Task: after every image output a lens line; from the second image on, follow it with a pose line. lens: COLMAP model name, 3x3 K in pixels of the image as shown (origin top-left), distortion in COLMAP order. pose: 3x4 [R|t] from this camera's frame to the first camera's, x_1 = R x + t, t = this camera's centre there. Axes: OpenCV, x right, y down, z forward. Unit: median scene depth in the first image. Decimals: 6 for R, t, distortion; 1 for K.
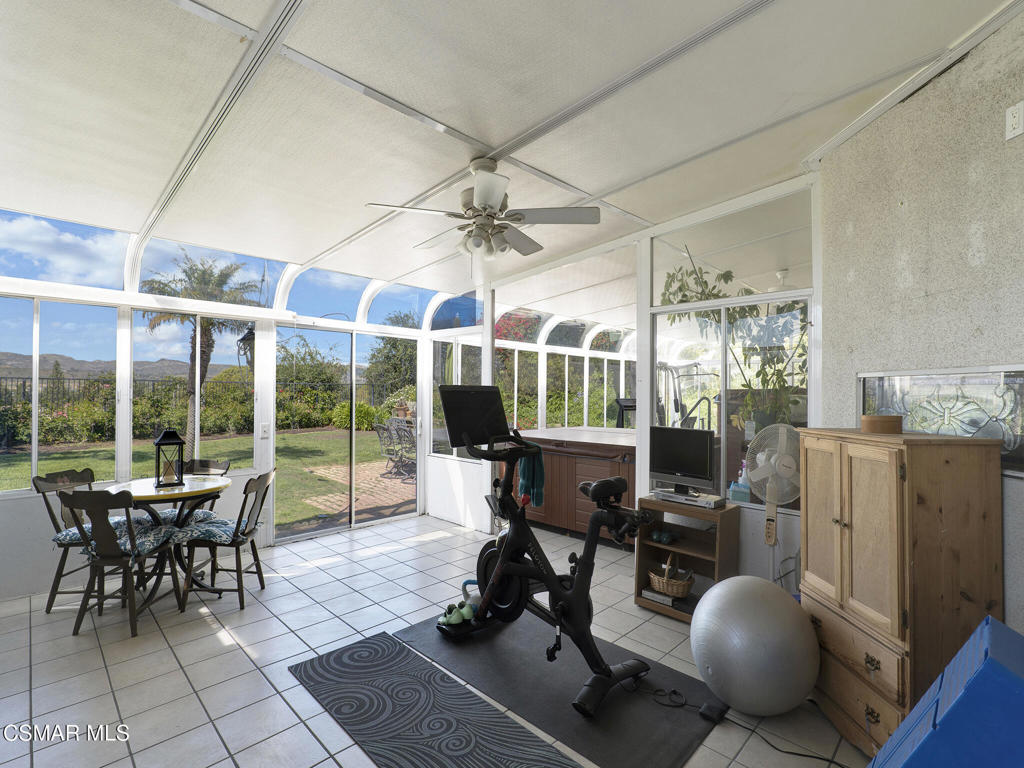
lens RADIAL K [[476.0, 0, 510.9], [0, 476.0, 387.2], [0, 0, 1]] dist [-0.003892, -0.000231]
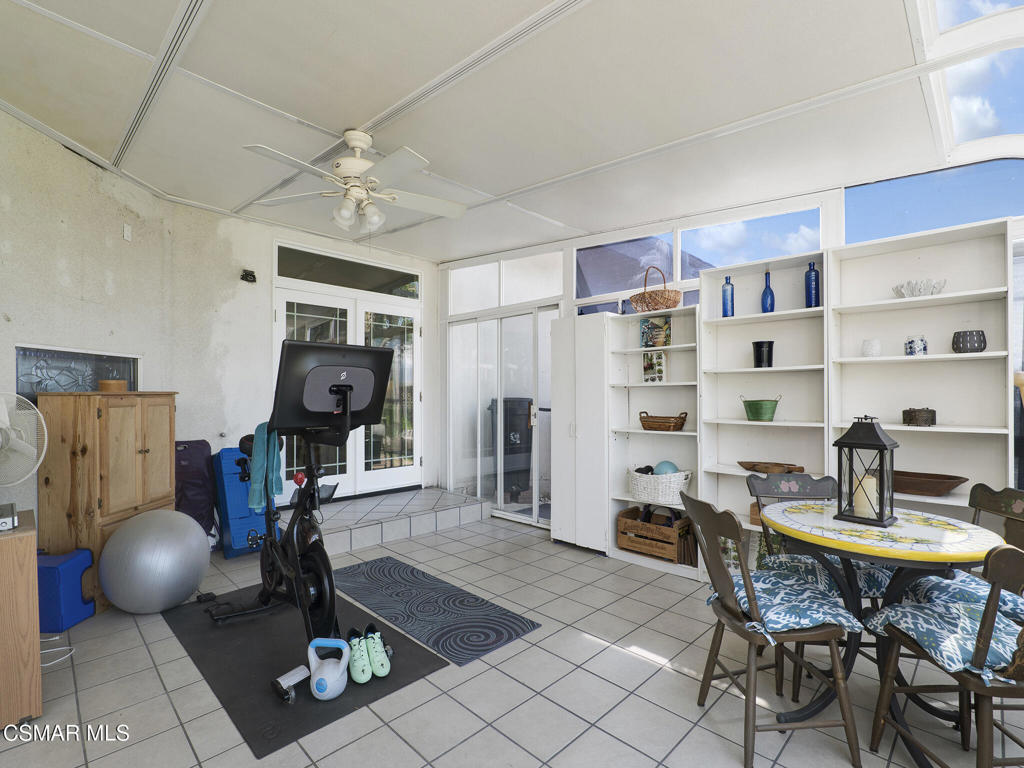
lens RADIAL K [[476.0, 0, 513.4], [0, 476.0, 383.6], [0, 0, 1]] dist [-0.003892, -0.000231]
pose [[-0.999976, -0.004658, 0.005080, -0.422130], [-0.004726, 0.999897, -0.013551, 0.076514], [-0.005017, -0.013574, -0.999895, 2.117565]]
